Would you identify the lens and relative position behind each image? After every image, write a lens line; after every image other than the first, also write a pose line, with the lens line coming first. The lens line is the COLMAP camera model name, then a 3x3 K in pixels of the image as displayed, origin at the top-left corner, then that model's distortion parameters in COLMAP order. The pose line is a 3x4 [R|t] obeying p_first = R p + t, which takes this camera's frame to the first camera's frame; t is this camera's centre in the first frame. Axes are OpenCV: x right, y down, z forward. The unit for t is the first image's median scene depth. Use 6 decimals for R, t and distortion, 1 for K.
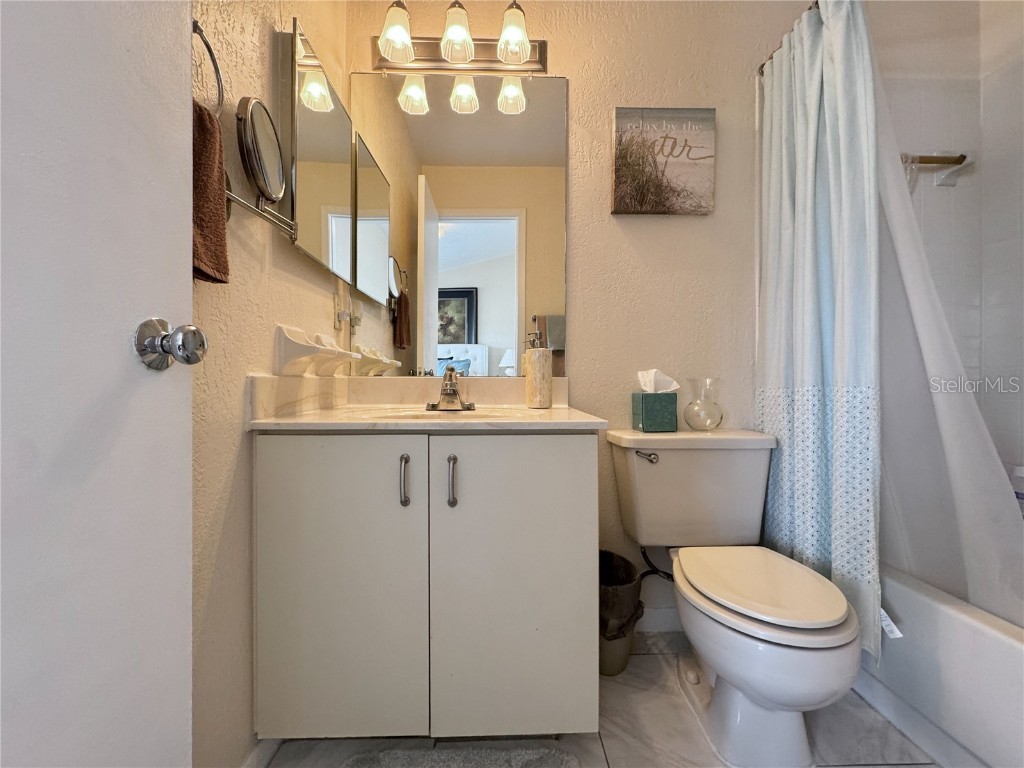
lens RADIAL K [[415.9, 0, 513.3], [0, 415.9, 380.2], [0, 0, 1]] dist [0.001053, -0.000777]
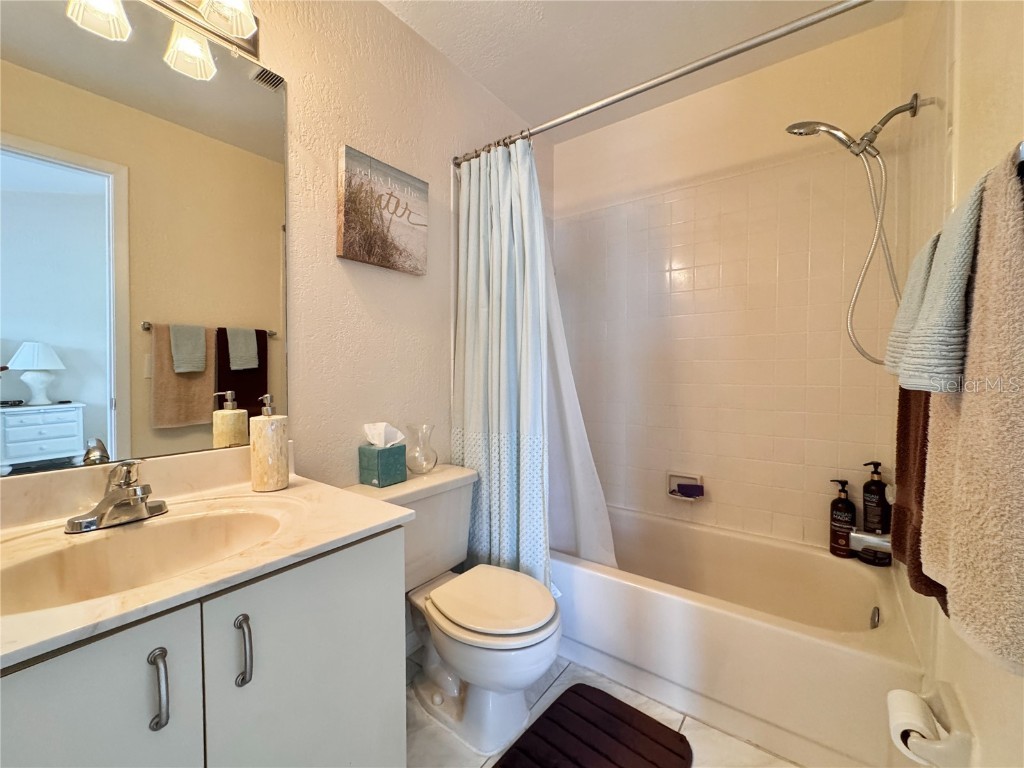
lens RADIAL K [[415.9, 0, 510.8], [0, 415.9, 383.6], [0, 0, 1]] dist [0.001053, -0.000777]
pose [[0.622148, -0.025301, 0.782491, -0.259694], [-0.000577, 0.999463, 0.032775, -0.154369], [-0.782899, -0.020842, 0.621799, 0.125787]]
